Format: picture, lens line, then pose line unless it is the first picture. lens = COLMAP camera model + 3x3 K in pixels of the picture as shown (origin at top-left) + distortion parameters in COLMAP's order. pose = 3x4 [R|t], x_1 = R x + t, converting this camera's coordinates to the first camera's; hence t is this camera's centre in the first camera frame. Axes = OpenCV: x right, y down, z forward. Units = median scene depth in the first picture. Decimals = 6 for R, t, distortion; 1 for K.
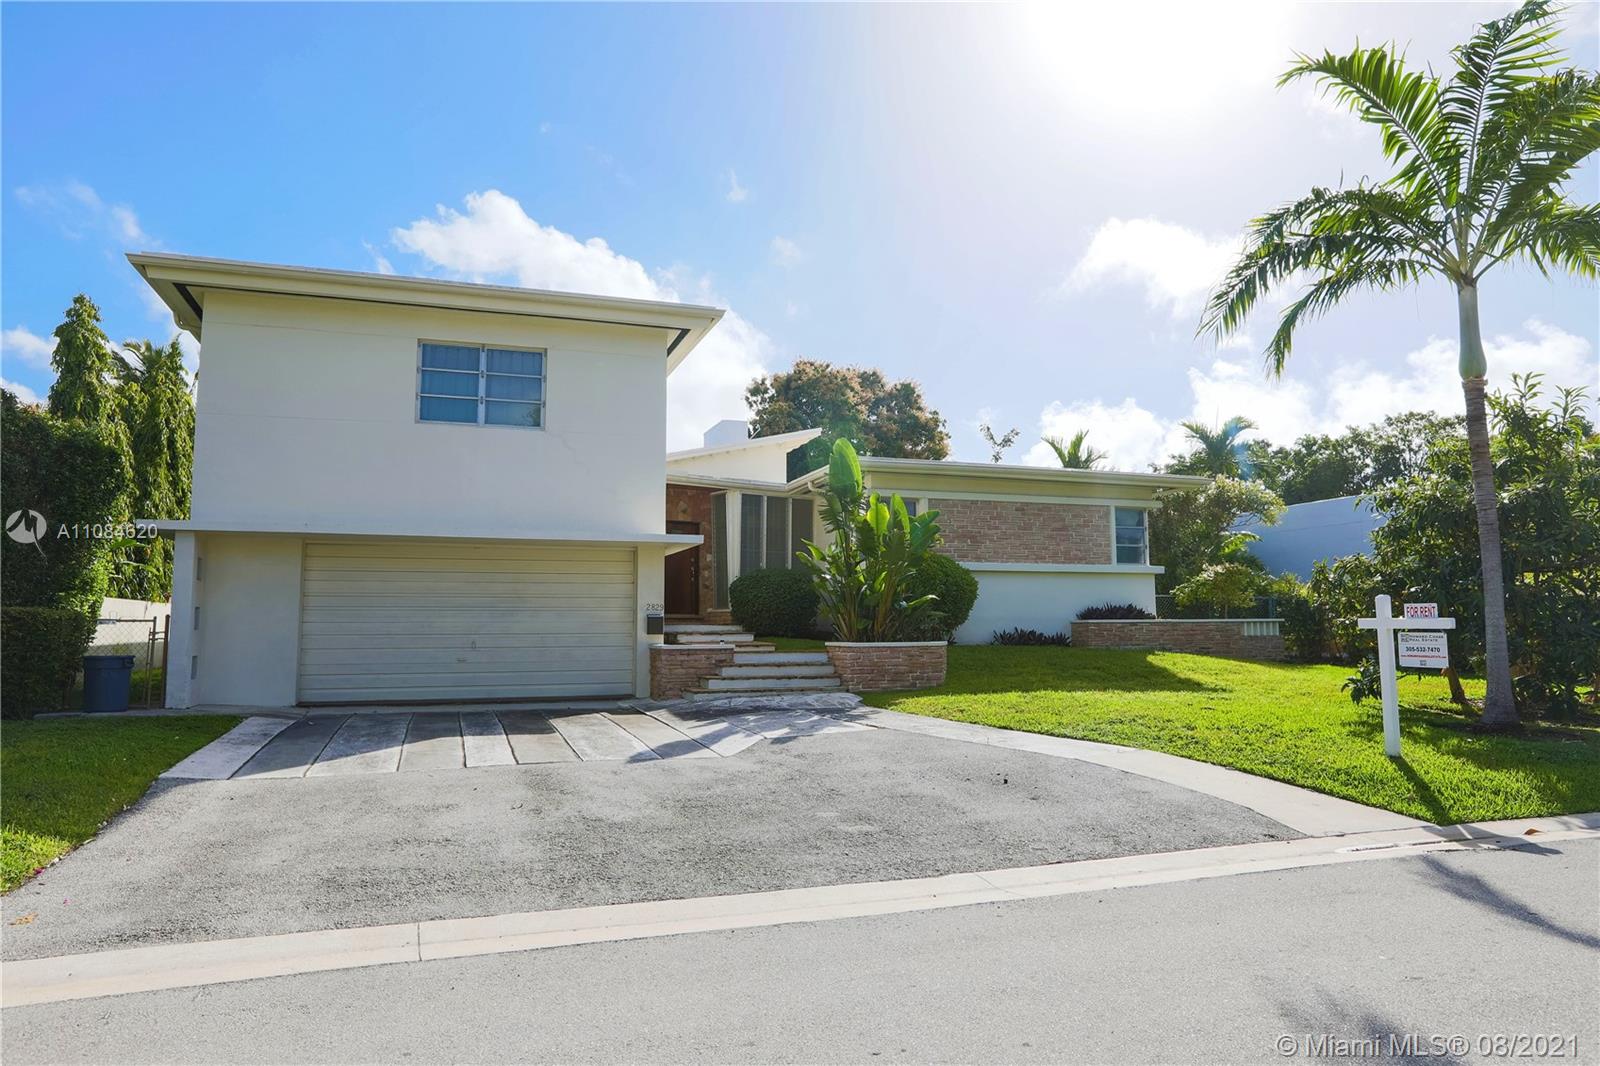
lens RADIAL K [[1034.0, 0, 800.0], [0, 1034.0, 533.0], [0, 0, 1]] dist [0.000074, -0.000009]
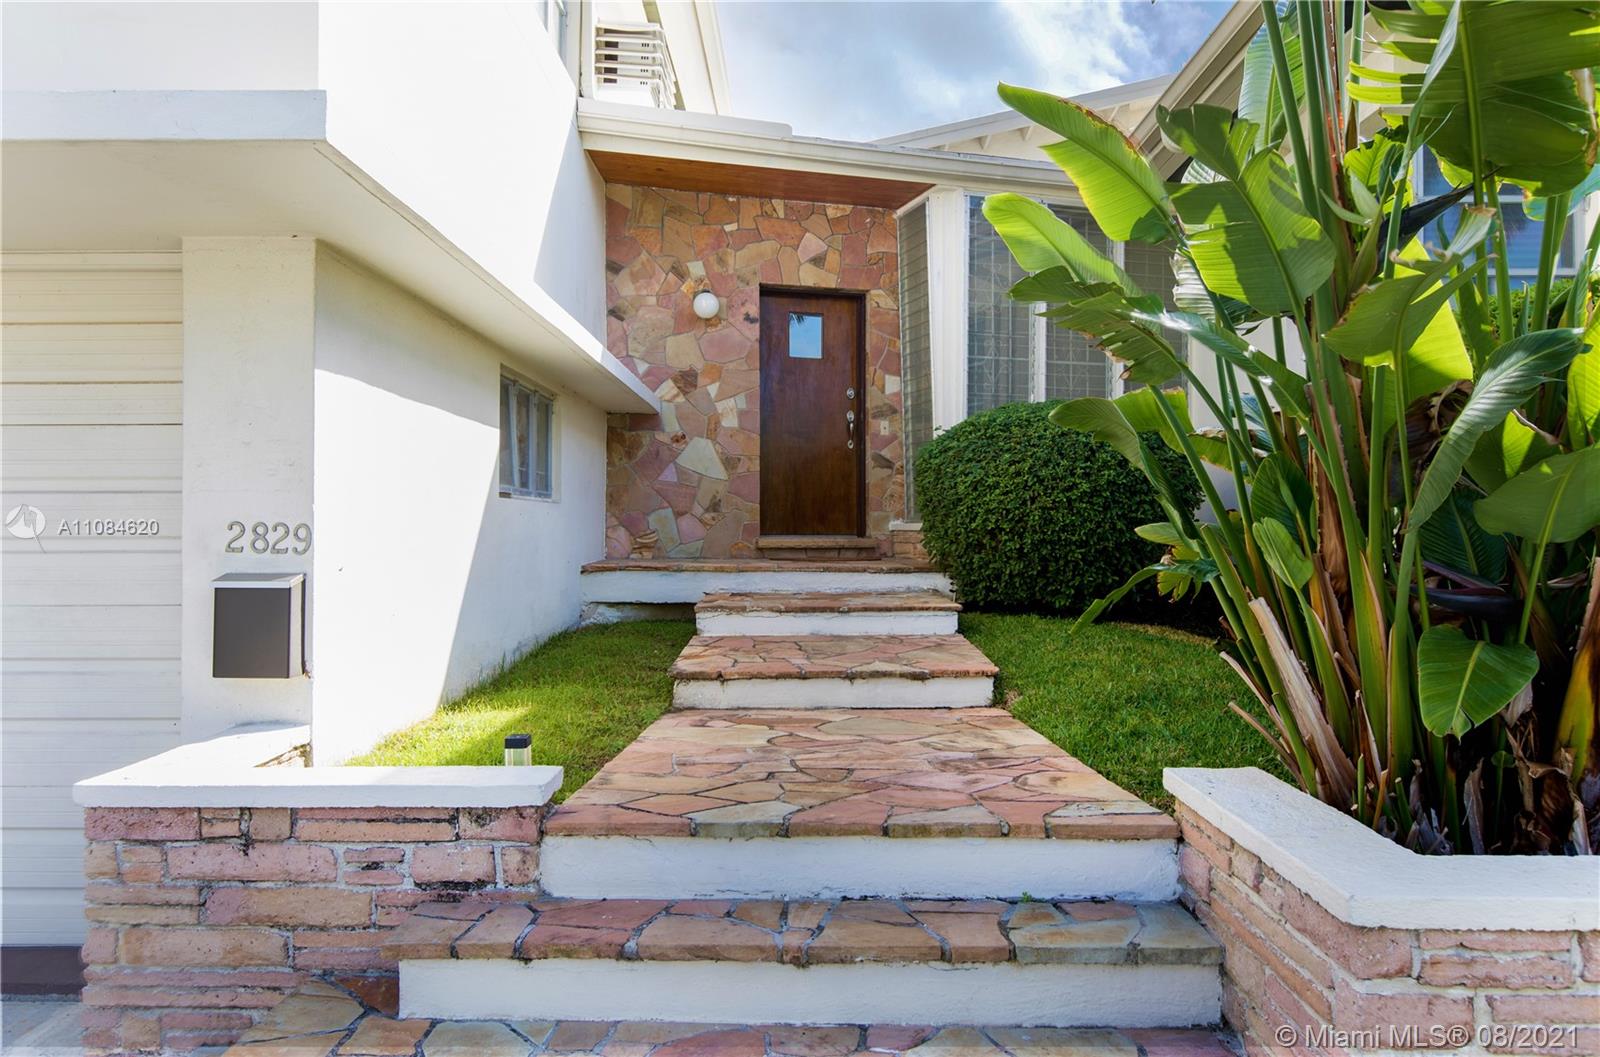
lens RADIAL K [[1138.8, 0, 800.0], [0, 1138.8, 528.5], [0, 0, 1]] dist [-0.000762, -0.000012]
pose [[0.938764, 0.003037, -0.344547, 0.023708], [0.028867, 0.995753, 0.087427, 0.039424], [0.343349, -0.092020, 0.934689, 0.610591]]
